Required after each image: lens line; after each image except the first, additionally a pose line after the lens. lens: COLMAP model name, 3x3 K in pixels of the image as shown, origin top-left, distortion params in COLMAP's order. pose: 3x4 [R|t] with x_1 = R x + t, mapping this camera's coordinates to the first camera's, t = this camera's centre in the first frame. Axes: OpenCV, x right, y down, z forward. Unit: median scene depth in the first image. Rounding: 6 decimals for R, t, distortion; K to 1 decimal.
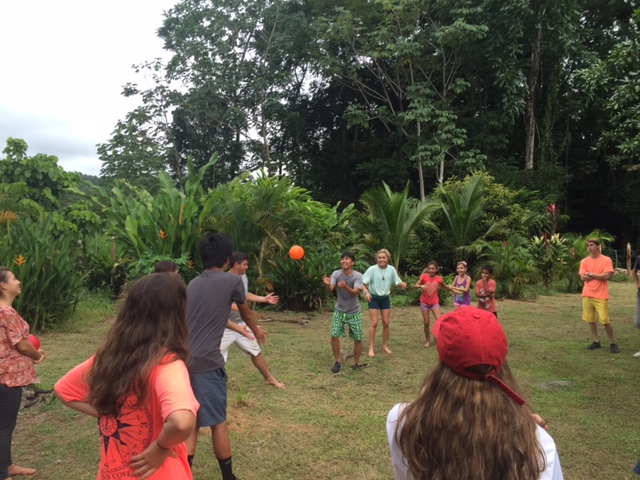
lens RADIAL K [[544.3, 0, 321.0], [0, 544.3, 245.3], [0, 0, 1]] dist [0.075870, -0.106827]
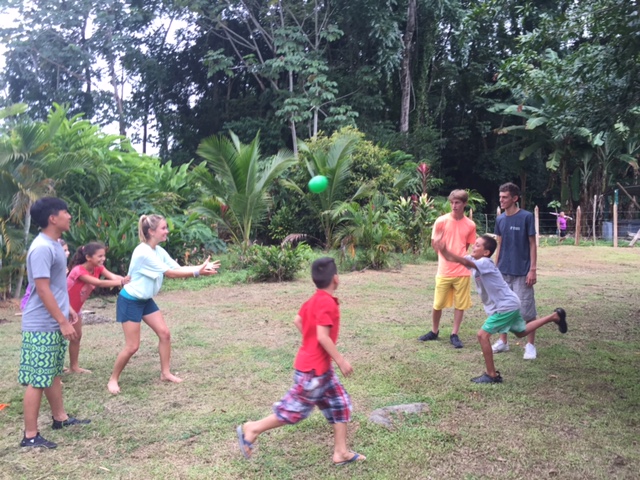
lens RADIAL K [[544.3, 0, 323.2], [0, 544.3, 240.3], [0, 0, 1]] dist [0.082820, -0.113994]
pose [[0.979504, -0.014508, 0.200900, 0.052550], [0.005017, 0.998851, 0.047671, 0.005832], [-0.201361, -0.045686, 0.978451, 0.098375]]
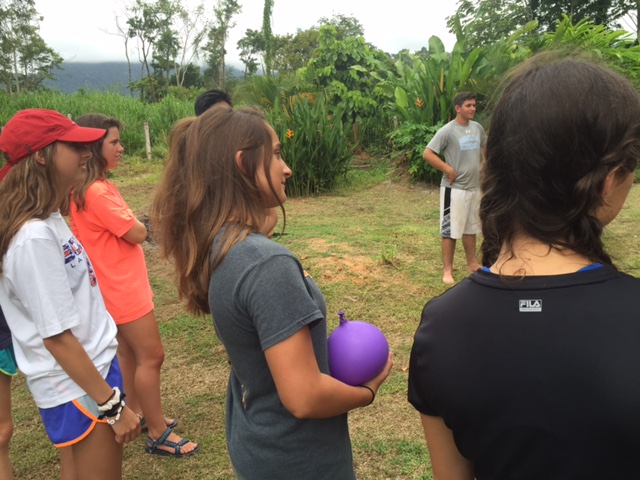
lens RADIAL K [[544.3, 0, 323.2], [0, 544.3, 240.3], [0, 0, 1]] dist [0.082820, -0.113994]
pose [[0.789602, 0.073137, -0.609245, 0.079370], [0.058346, 0.979424, 0.193193, 0.009014], [0.610839, -0.188093, 0.769088, 0.027995]]
